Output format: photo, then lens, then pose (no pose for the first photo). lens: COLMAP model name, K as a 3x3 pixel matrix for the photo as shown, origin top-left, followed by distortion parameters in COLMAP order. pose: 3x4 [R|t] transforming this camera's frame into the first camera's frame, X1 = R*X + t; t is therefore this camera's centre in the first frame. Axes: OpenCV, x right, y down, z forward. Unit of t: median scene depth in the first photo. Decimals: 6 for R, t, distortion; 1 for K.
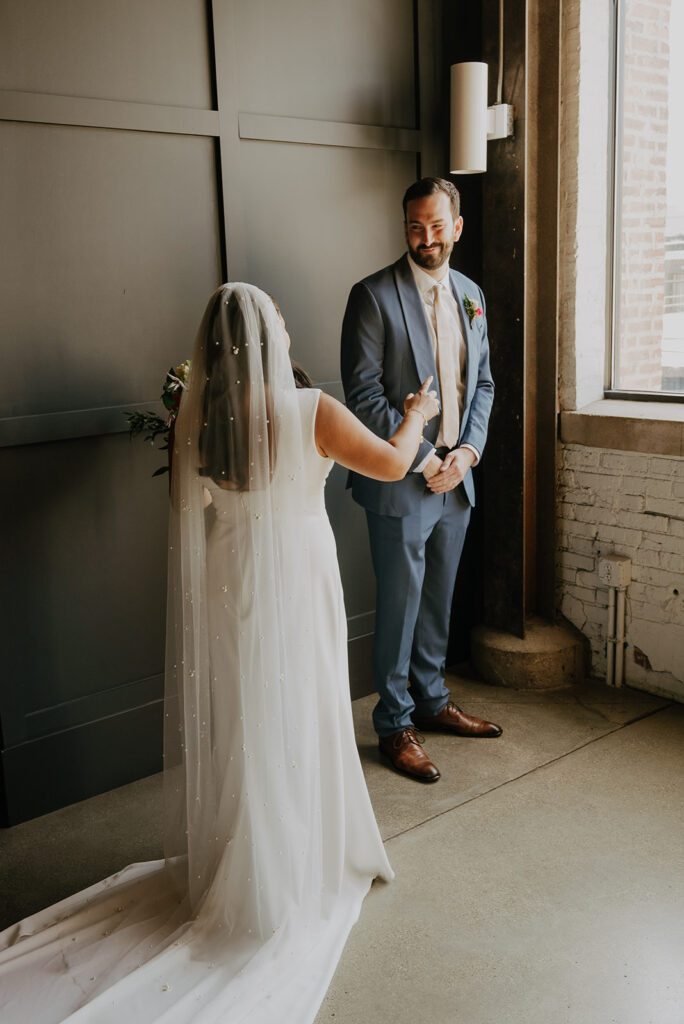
lens RADIAL K [[1067.8, 0, 294.7], [0, 1067.8, 502.6], [0, 0, 1]] dist [0.001879, -0.003711]
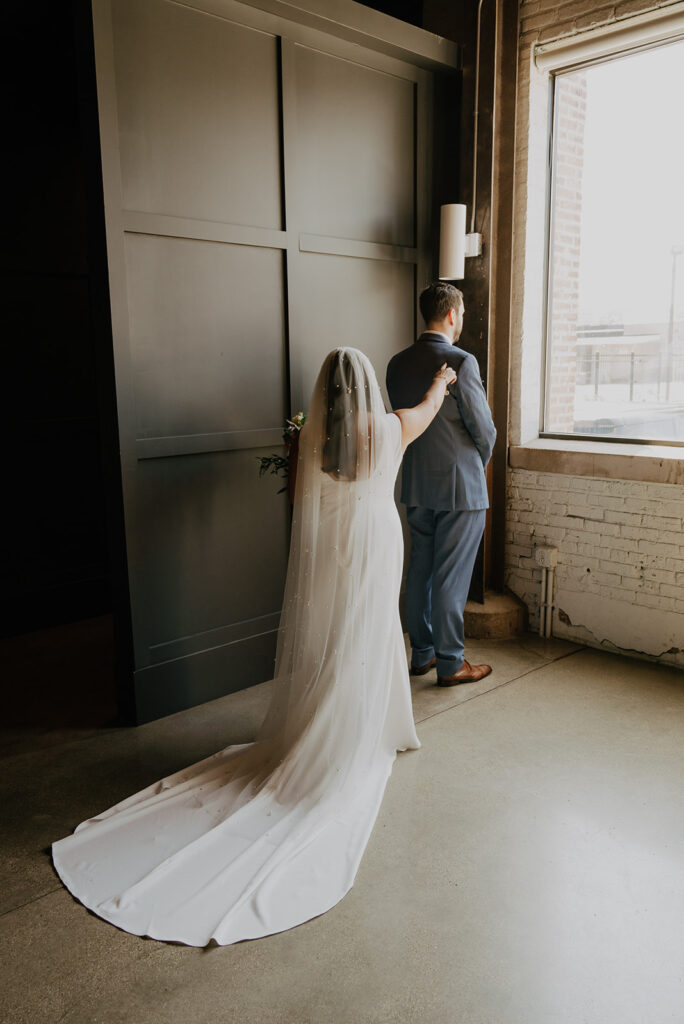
lens RADIAL K [[832.0, 0, 342.0], [0, 832.0, 512.0], [0, 0, 1]] dist [0.000437, -0.000514]
pose [[0.996898, 0.012564, 0.077695, -0.065960], [-0.011262, 0.999789, -0.017168, 0.026873], [-0.077895, 0.016240, 0.996829, -0.104336]]
